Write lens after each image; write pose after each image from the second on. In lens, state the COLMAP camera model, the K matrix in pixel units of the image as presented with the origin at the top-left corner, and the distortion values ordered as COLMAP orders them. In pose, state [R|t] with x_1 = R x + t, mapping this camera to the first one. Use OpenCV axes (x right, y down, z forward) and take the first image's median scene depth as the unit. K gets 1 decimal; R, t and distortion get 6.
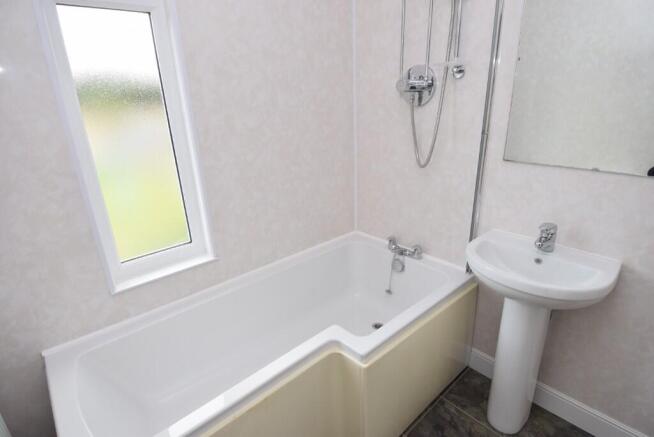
lens RADIAL K [[340.8, 0, 332.8], [0, 340.8, 215.9], [0, 0, 1]] dist [0.055863, -0.059604]
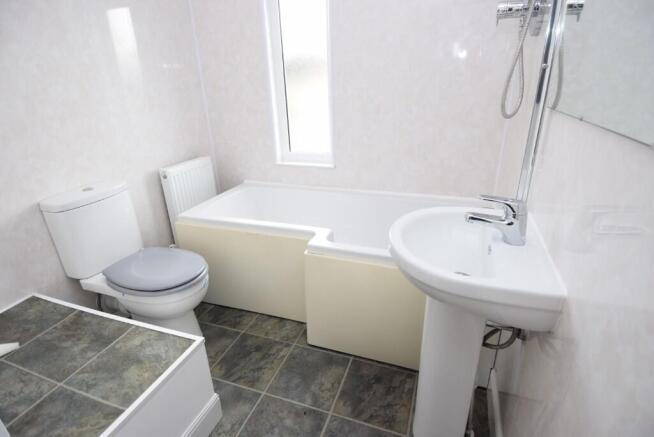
lens RADIAL K [[340.8, 0, 332.8], [0, 340.8, 215.9], [0, 0, 1]] dist [0.055863, -0.059604]
pose [[0.441257, 0.331564, -0.833881, 0.895684], [-0.268469, 0.935455, 0.229888, -0.008597], [0.856281, 0.122431, 0.501790, 0.338879]]
